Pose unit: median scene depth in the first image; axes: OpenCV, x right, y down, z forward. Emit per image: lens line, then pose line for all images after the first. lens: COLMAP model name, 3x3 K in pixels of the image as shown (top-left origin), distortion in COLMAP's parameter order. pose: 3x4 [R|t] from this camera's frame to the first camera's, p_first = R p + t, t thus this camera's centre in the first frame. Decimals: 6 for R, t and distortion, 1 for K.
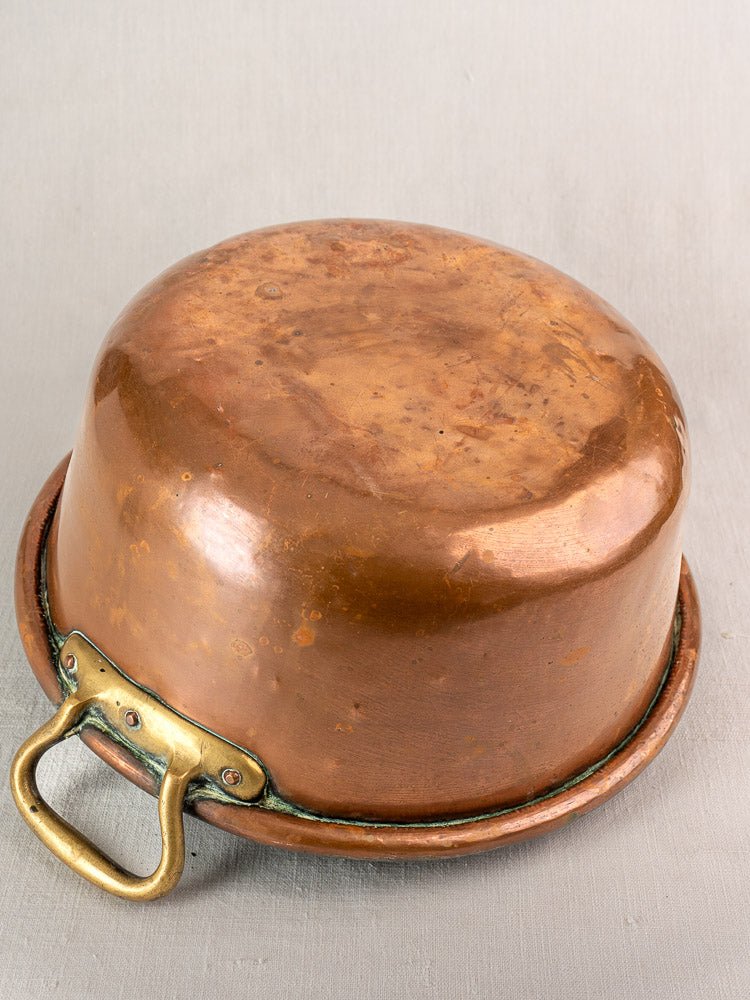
lens RADIAL K [[1505.5, 0, 373.6], [0, 1505.5, 429.1], [0, 0, 1]] dist [-0.007664, 0.072472]
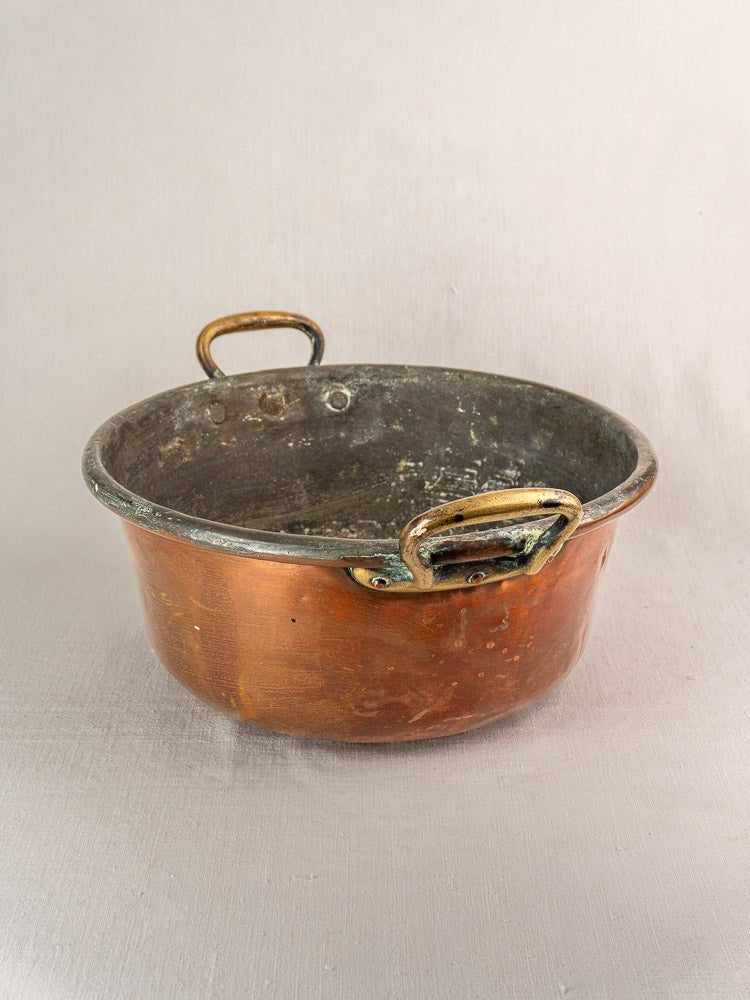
lens RADIAL K [[1505.5, 0, 373.6], [0, 1505.5, 429.1], [0, 0, 1]] dist [-0.007664, 0.072472]
pose [[0.999715, -0.014767, 0.018739, -0.027217], [0.019237, 0.963507, -0.266993, 0.208280], [-0.014112, 0.267277, 0.963516, -0.153754]]
